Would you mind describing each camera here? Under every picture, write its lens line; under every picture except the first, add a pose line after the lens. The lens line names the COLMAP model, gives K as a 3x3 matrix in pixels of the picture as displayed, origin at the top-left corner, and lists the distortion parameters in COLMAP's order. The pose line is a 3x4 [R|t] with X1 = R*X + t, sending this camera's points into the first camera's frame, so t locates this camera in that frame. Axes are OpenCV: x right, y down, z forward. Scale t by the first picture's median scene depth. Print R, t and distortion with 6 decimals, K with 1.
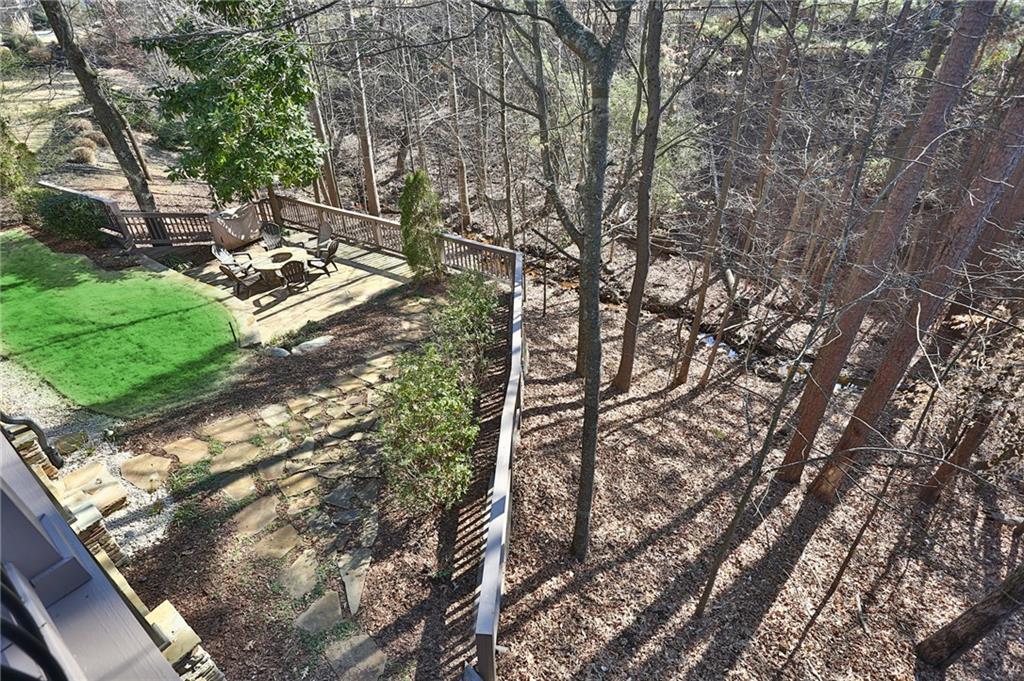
lens RADIAL K [[532.2, 0, 512.0], [0, 532.2, 340.5], [0, 0, 1]] dist [-0.073263, 0.034858]
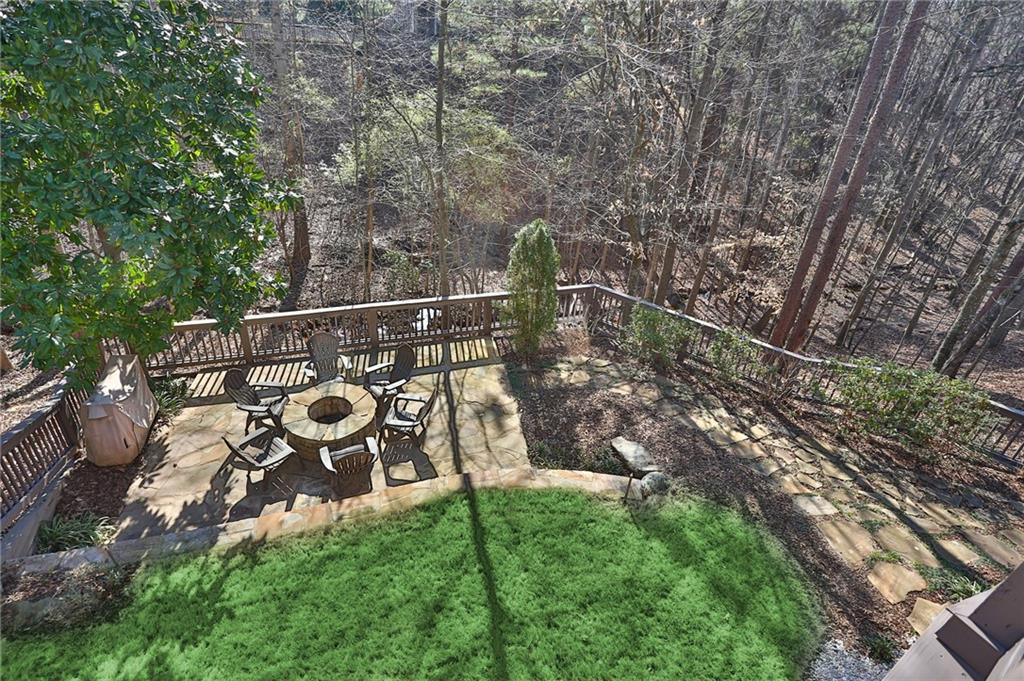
lens RADIAL K [[532.2, 0, 512.0], [0, 532.2, 340.5], [0, 0, 1]] dist [-0.073263, 0.034858]
pose [[0.571063, -0.352782, 0.741236, -0.764525], [0.374570, 0.915452, 0.147122, -0.248571], [-0.730468, 0.193629, 0.654923, 0.460455]]
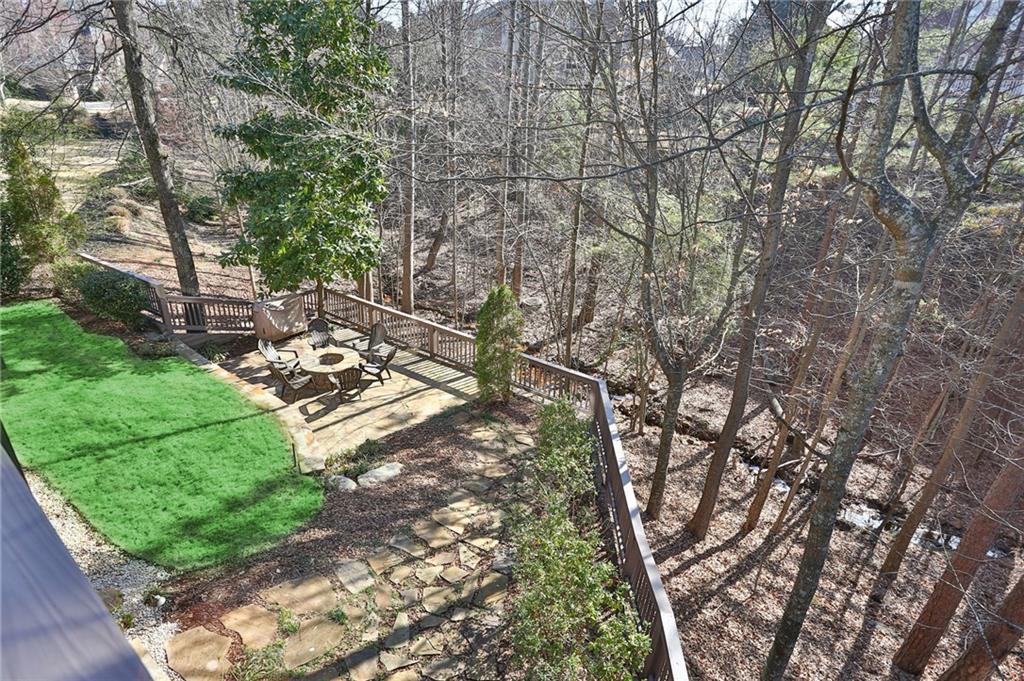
lens RADIAL K [[532.2, 0, 512.0], [0, 532.2, 340.5], [0, 0, 1]] dist [-0.073263, 0.034858]
pose [[0.996539, 0.081109, 0.018204, -0.149140], [-0.076856, 0.982444, -0.169989, -0.059199], [-0.031672, 0.168002, 0.985278, 0.074554]]
